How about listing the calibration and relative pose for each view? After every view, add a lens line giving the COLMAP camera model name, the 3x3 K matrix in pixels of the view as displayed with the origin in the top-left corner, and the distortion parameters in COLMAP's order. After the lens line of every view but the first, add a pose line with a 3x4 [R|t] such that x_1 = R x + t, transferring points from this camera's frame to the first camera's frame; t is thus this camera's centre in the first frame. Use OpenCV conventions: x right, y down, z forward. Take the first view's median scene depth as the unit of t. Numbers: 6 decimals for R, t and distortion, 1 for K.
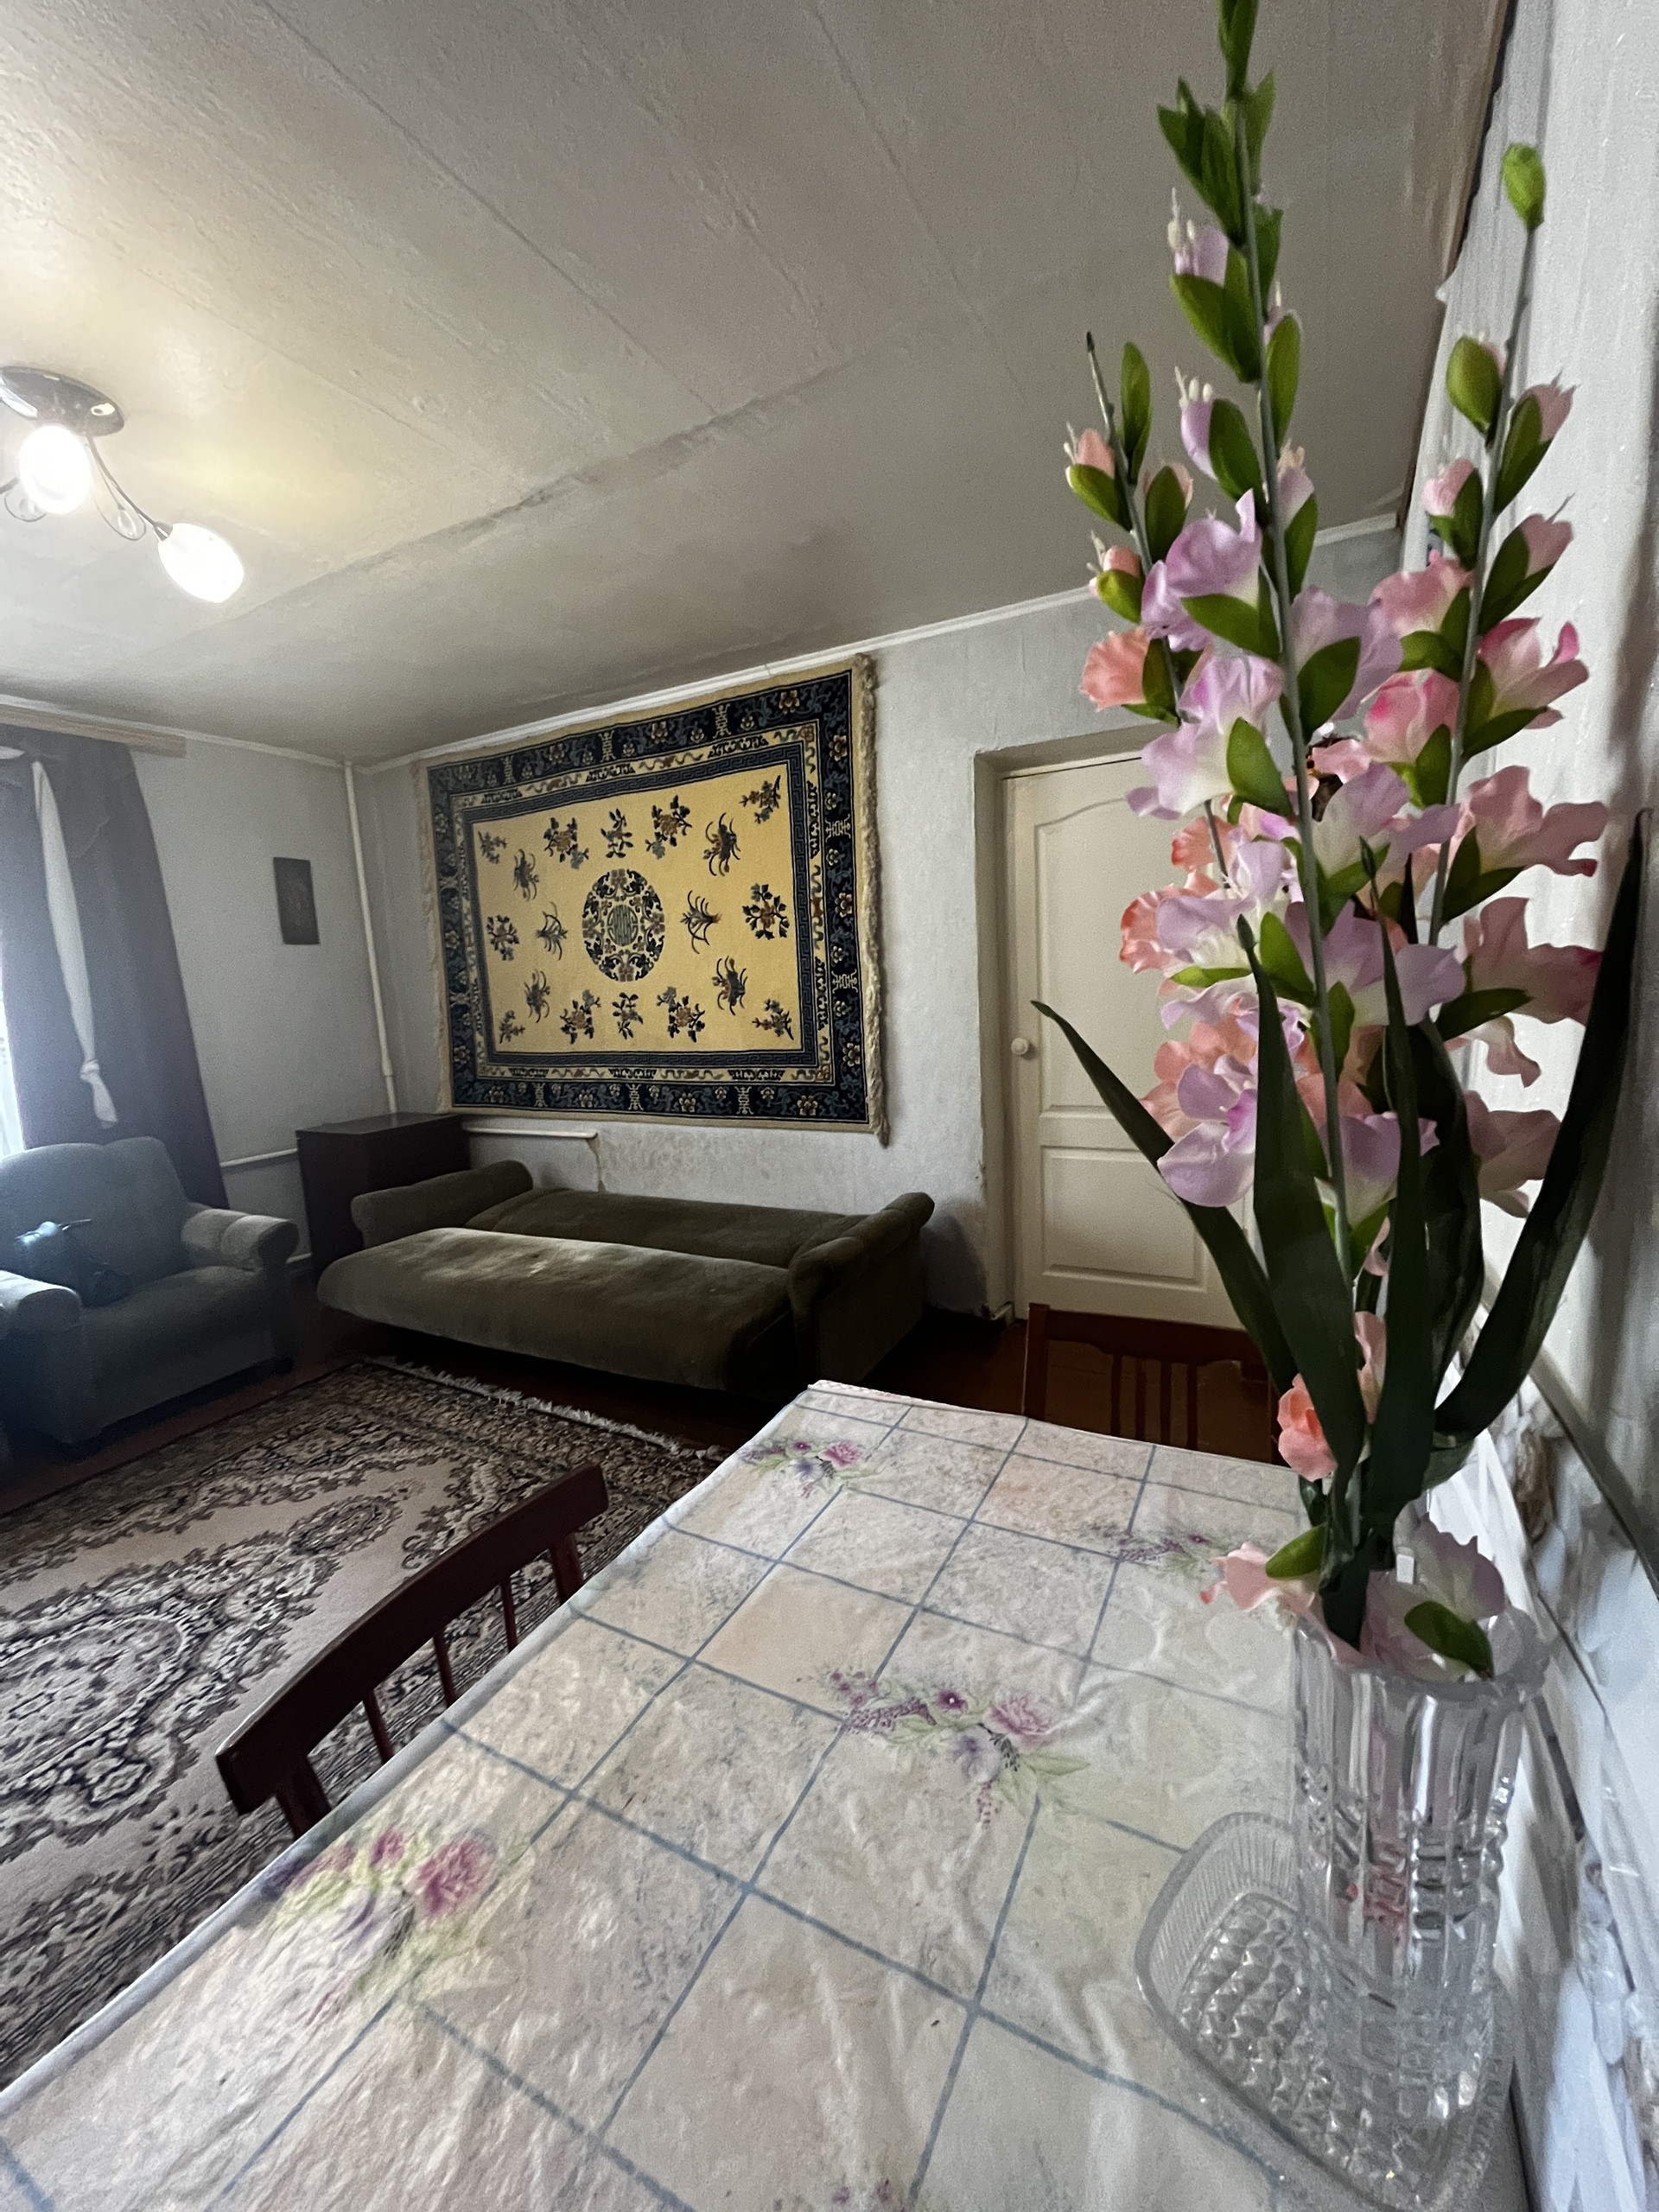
lens RADIAL K [[886.1, 0, 833.4], [0, 886.1, 1106.6], [0, 0, 1]] dist [-0.004651, 0.000403]
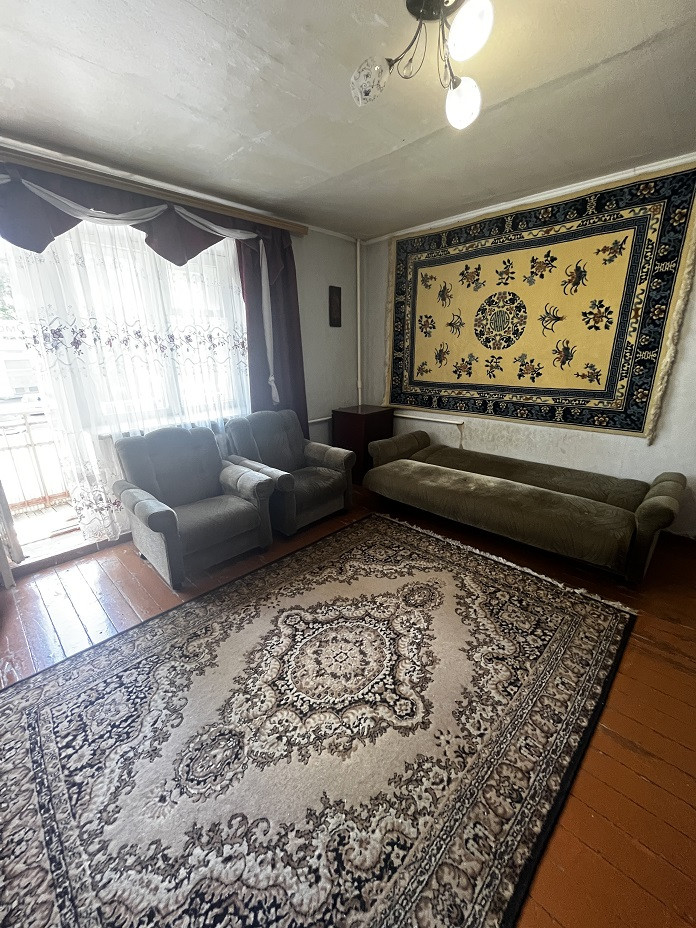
lens RADIAL K [[371.7, 0, 349.8], [0, 371.7, 464.0], [0, 0, 1]] dist [-0.004651, 0.000403]
pose [[0.962858, 0.114569, -0.244495, -0.410094], [-0.073631, 0.982607, 0.170475, -0.004708], [0.259774, -0.146141, 0.954547, 0.071645]]
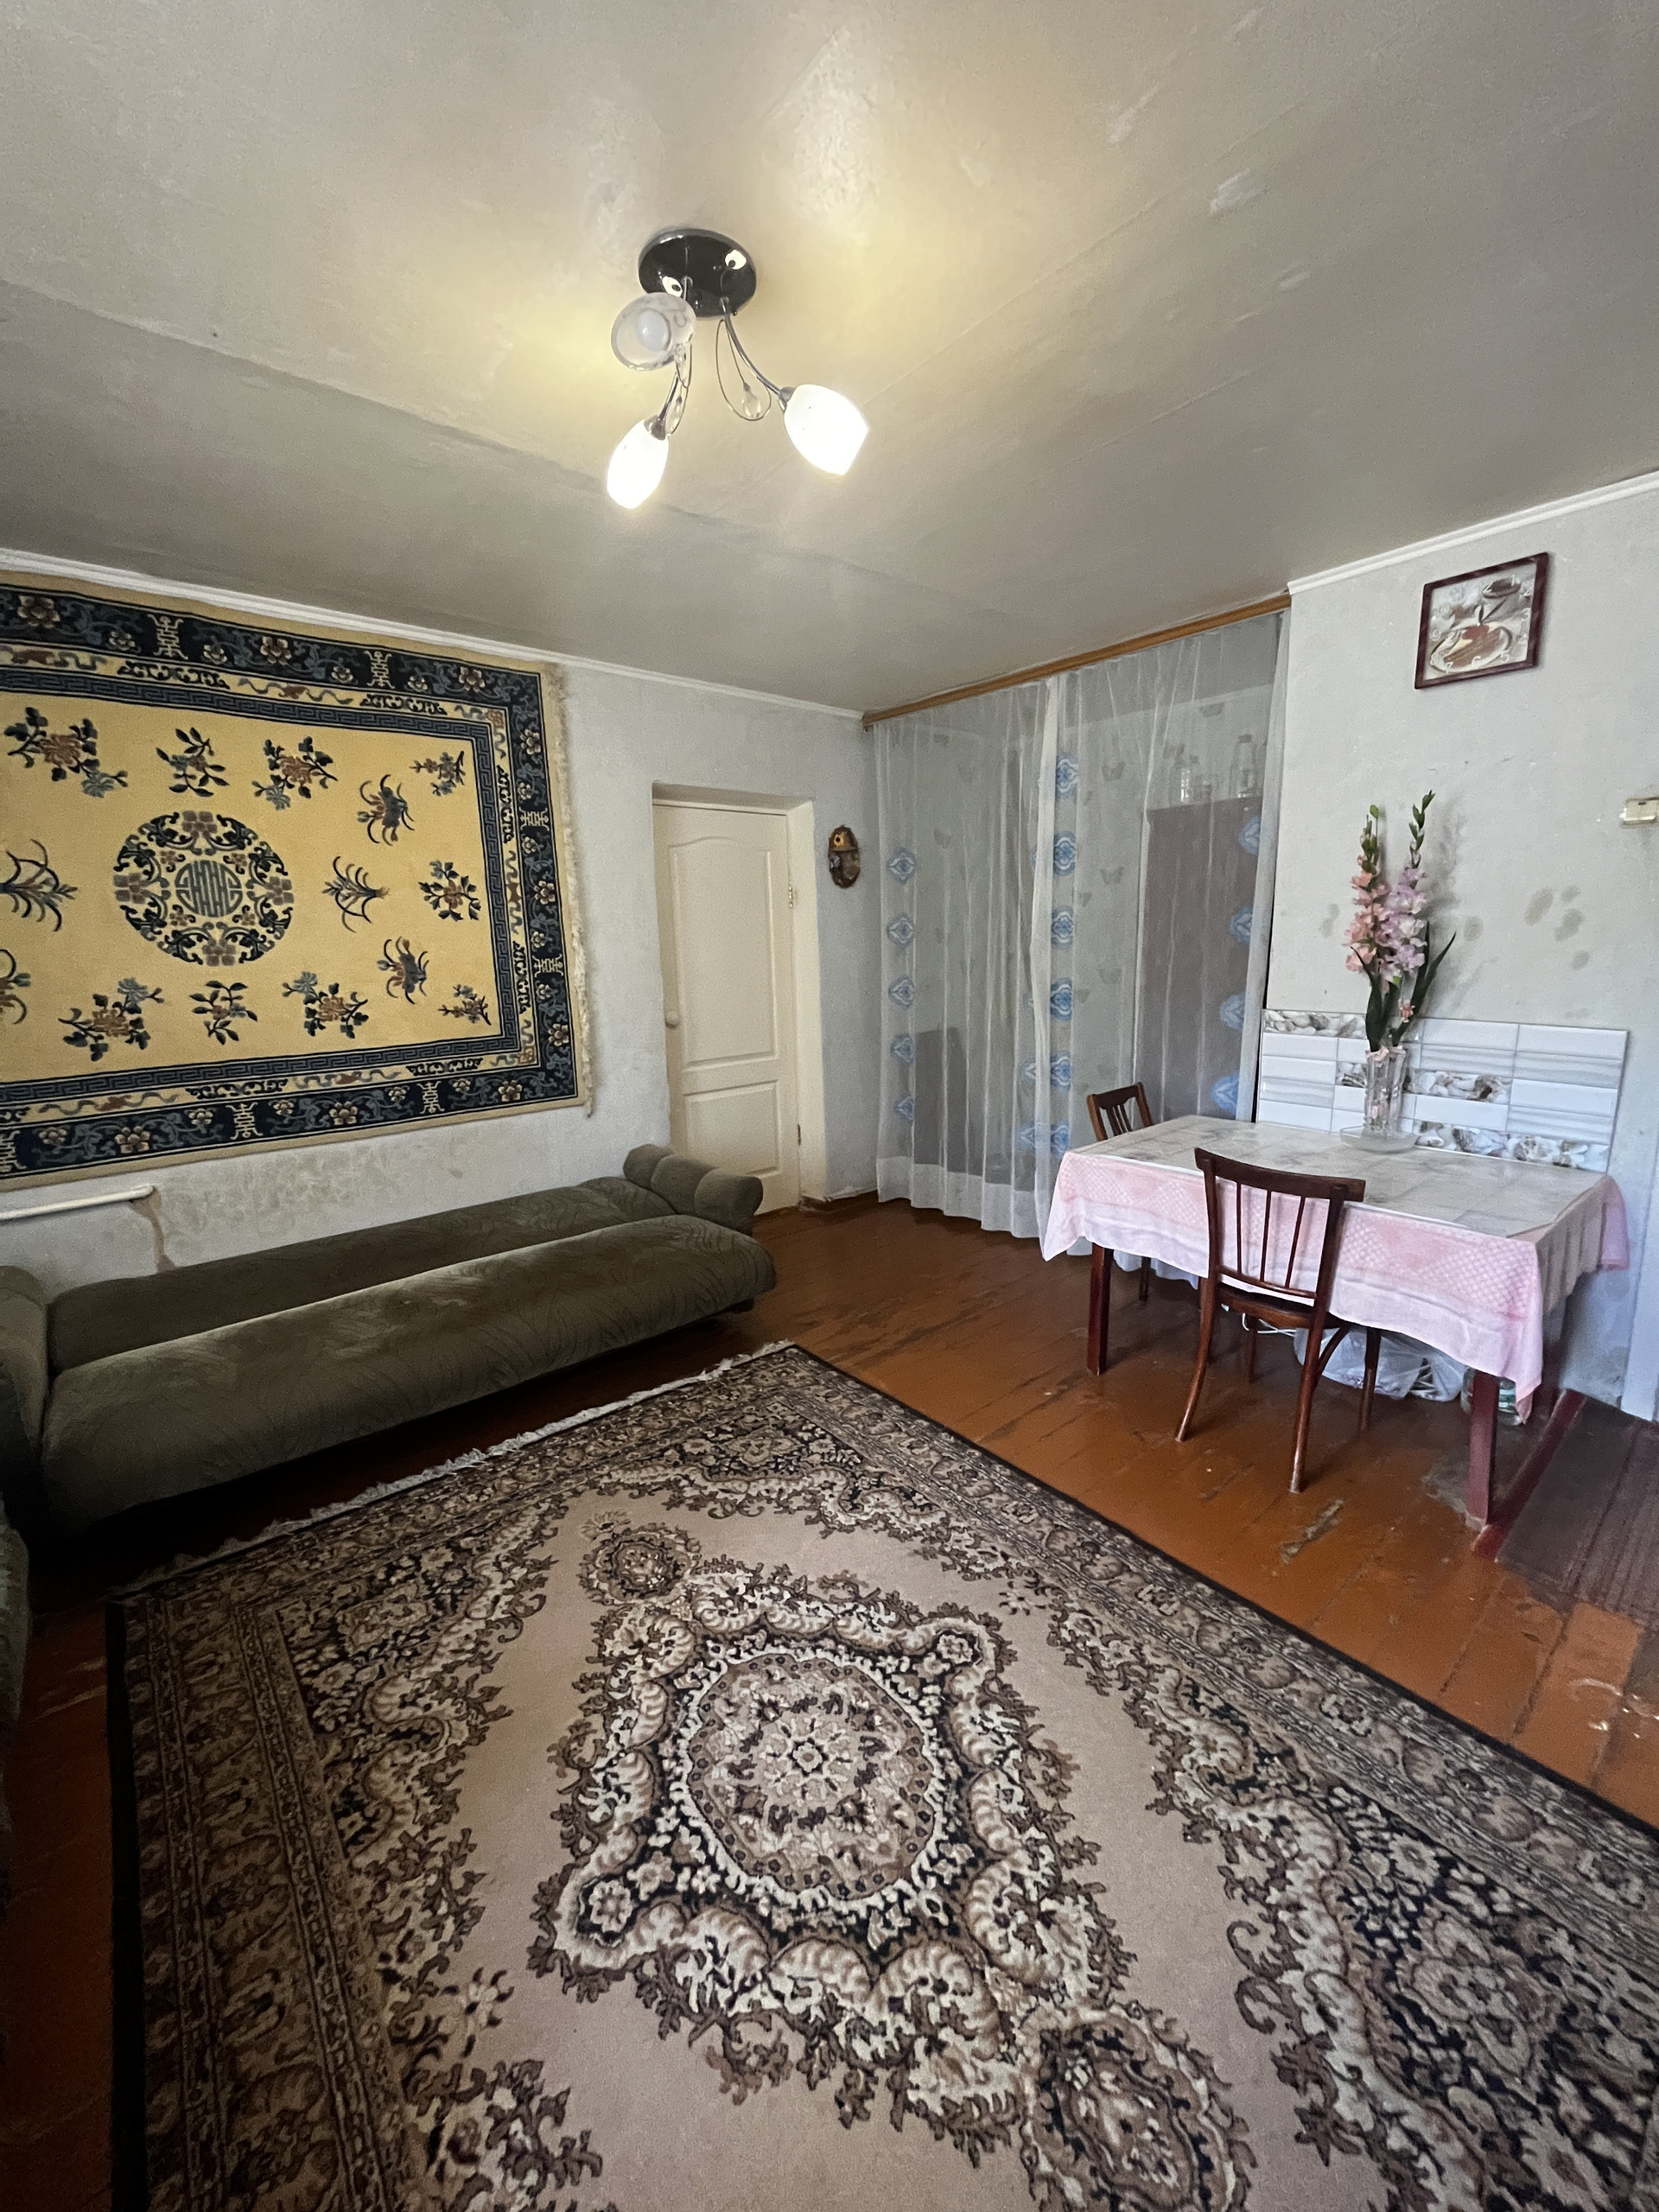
lens RADIAL K [[886.1, 0, 834.8], [0, 886.1, 1107.8], [0, 0, 1]] dist [-0.004651, 0.000403]
pose [[0.367856, -0.133547, 0.920243, -0.947167], [0.147896, 0.985439, 0.083888, -0.013776], [-0.918046, 0.105242, 0.382251, 0.335023]]
